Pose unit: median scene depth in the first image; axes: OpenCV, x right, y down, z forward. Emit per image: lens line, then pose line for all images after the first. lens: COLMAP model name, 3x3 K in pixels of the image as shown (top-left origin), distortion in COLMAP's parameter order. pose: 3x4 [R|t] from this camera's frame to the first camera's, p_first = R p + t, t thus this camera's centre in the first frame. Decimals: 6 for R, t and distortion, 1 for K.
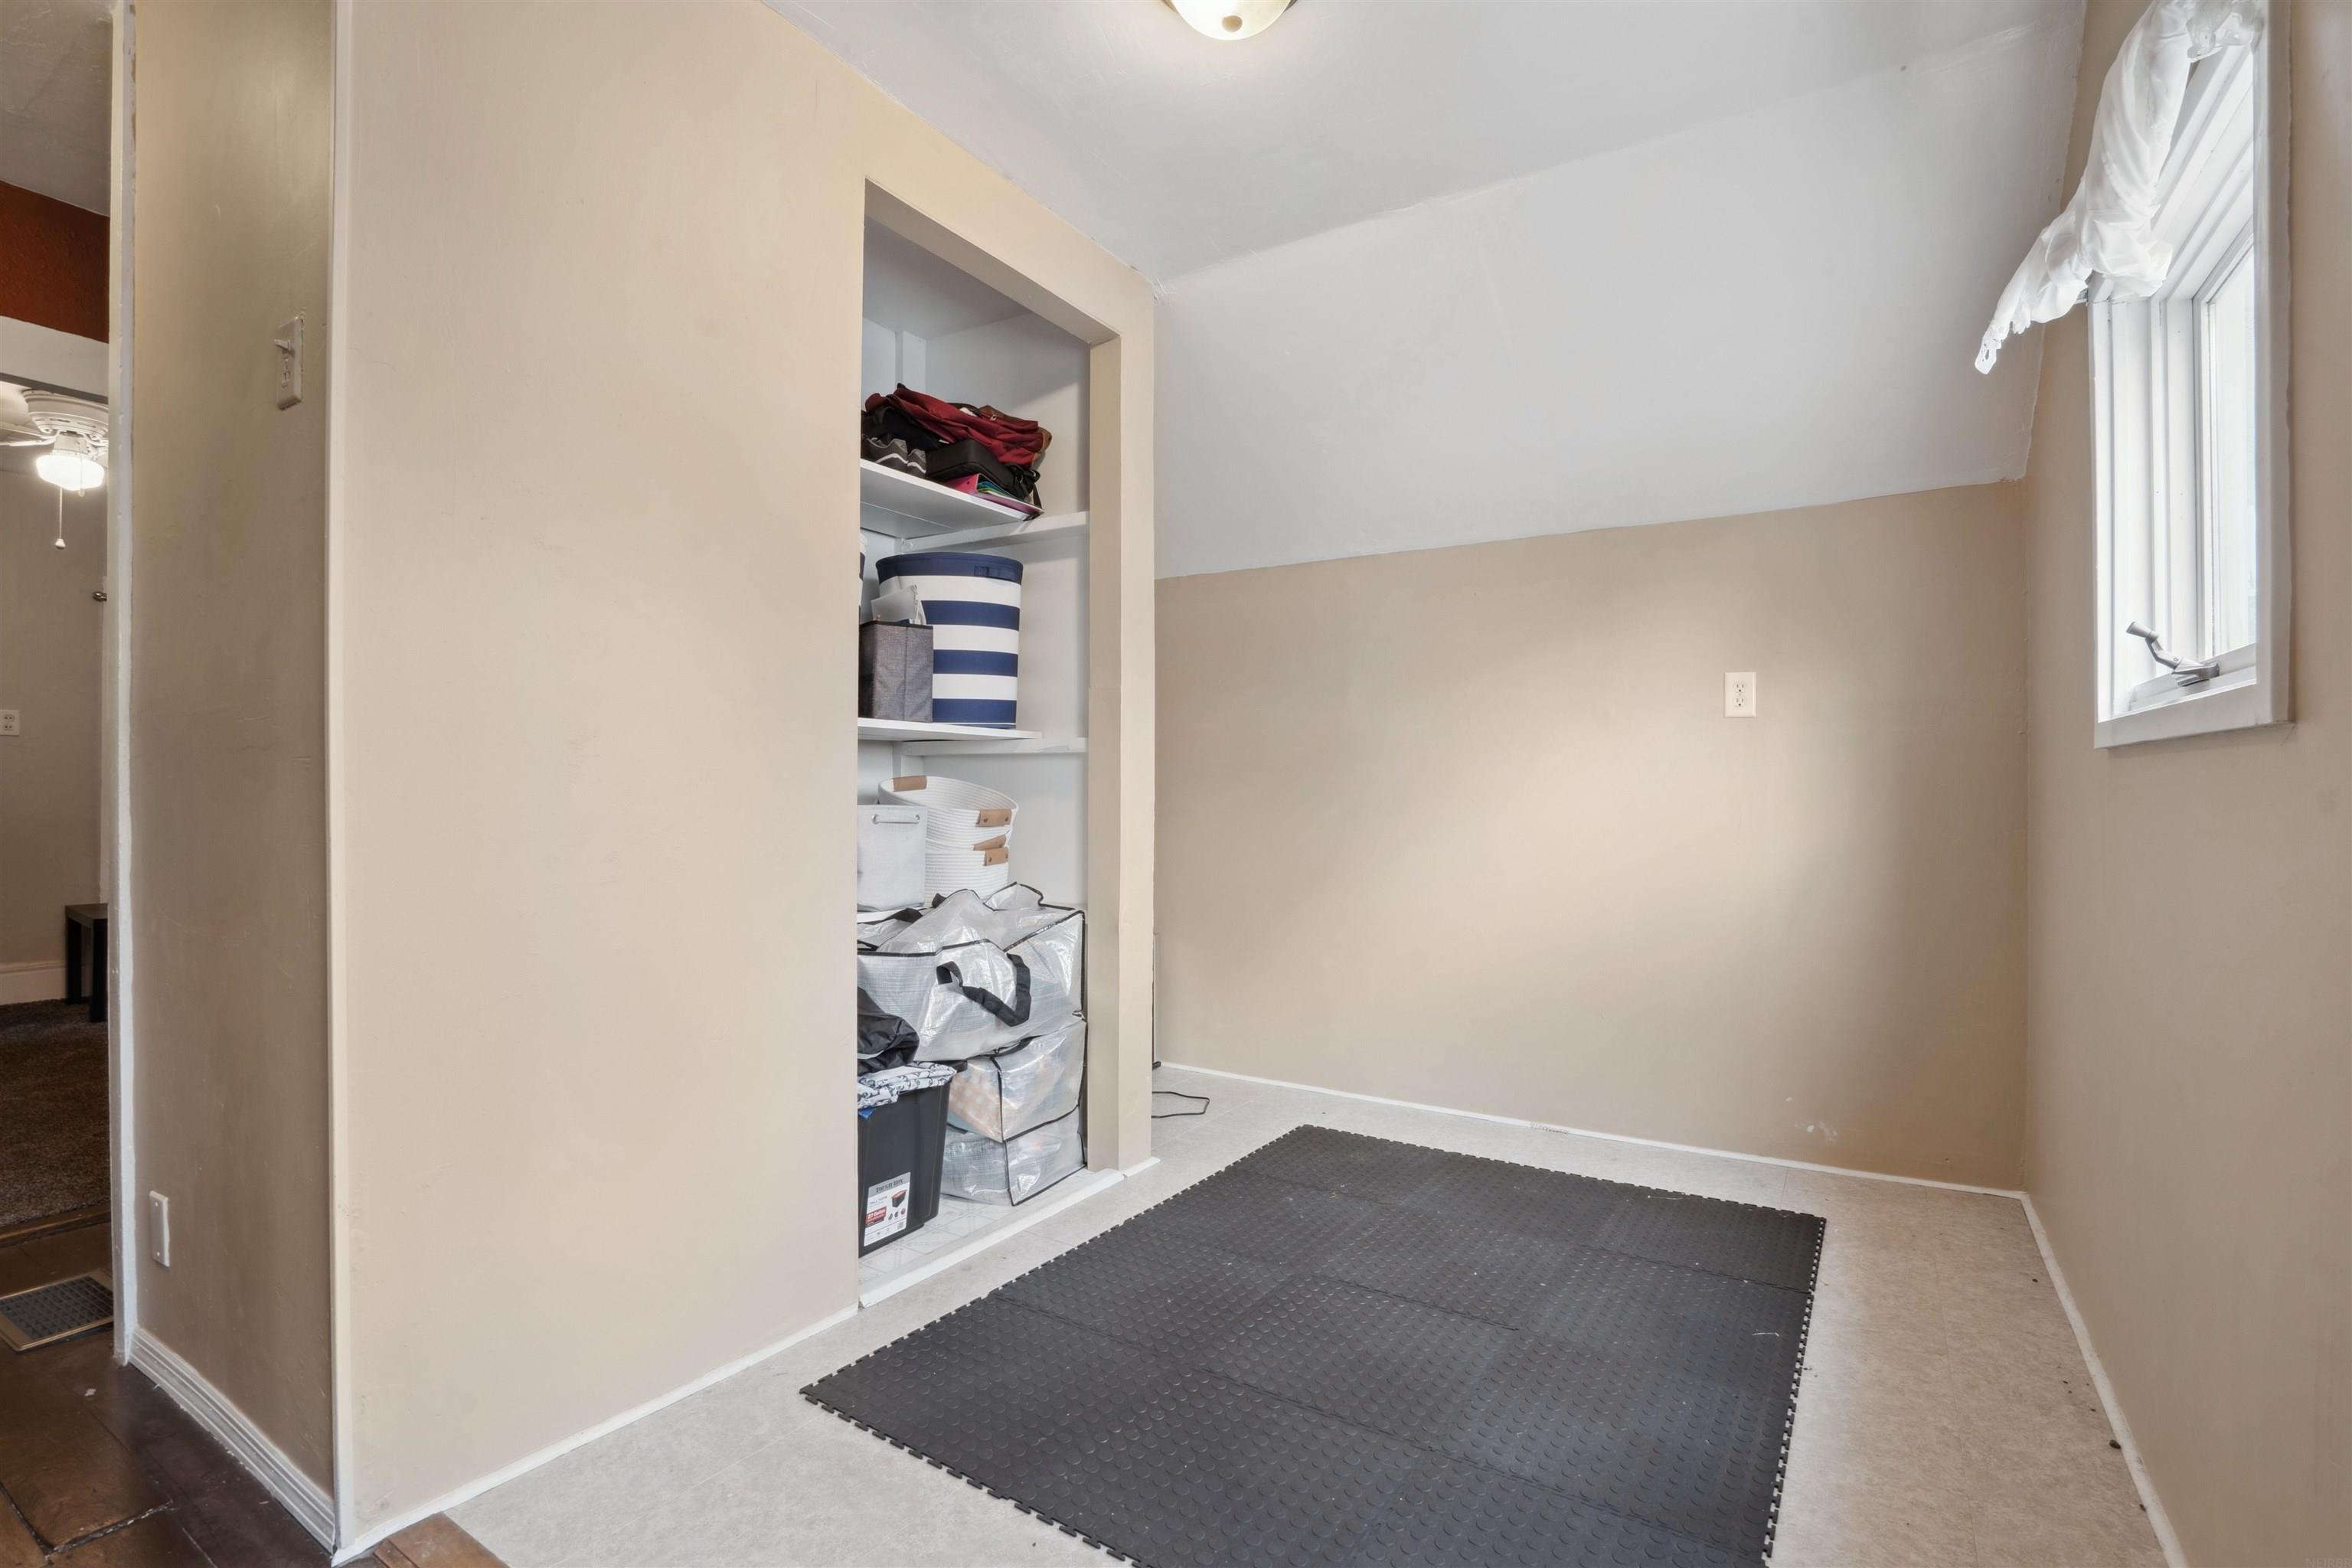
lens RADIAL K [[1102.9, 0, 1178.1], [0, 1102.9, 787.8], [0, 0, 1]] dist [-0.059297, 0.025153]
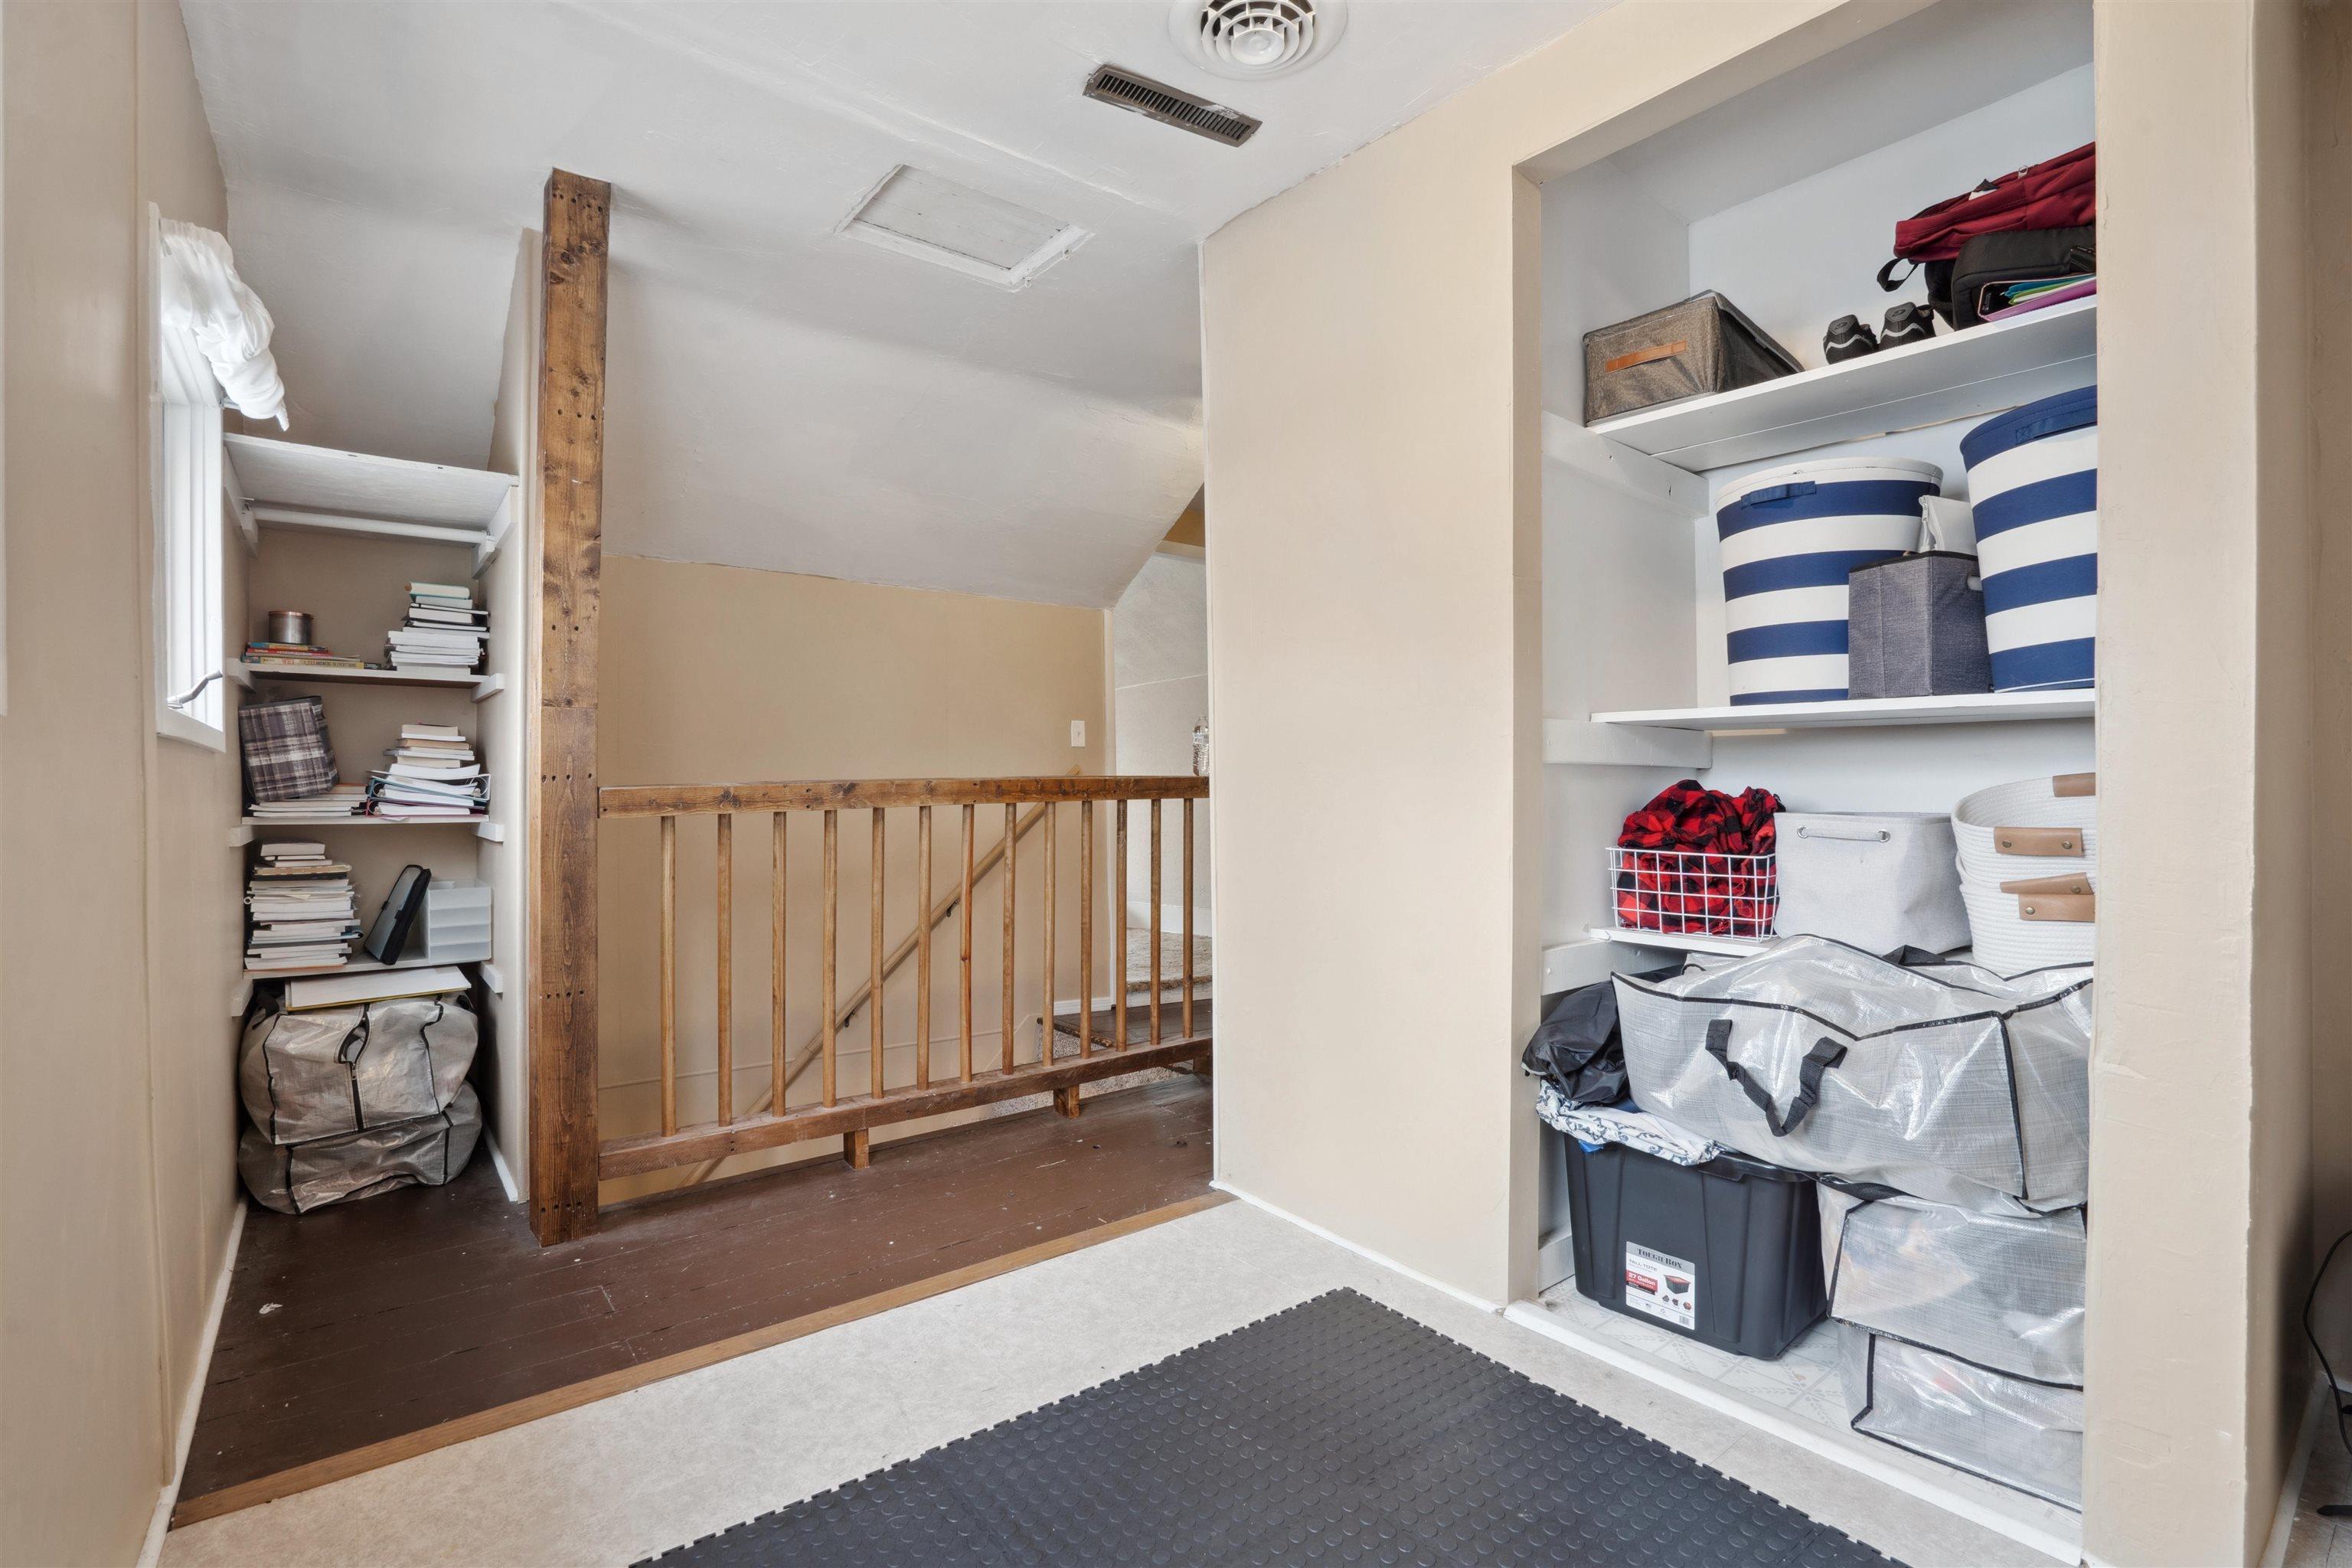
lens RADIAL K [[1102.9, 0, 1178.1], [0, 1102.9, 787.8], [0, 0, 1]] dist [-0.059297, 0.025153]
pose [[-0.342824, 0.002816, -0.939395, 0.640971], [0.005424, 0.999985, 0.001018, -0.006159], [0.939384, -0.004746, -0.342834, 0.914792]]
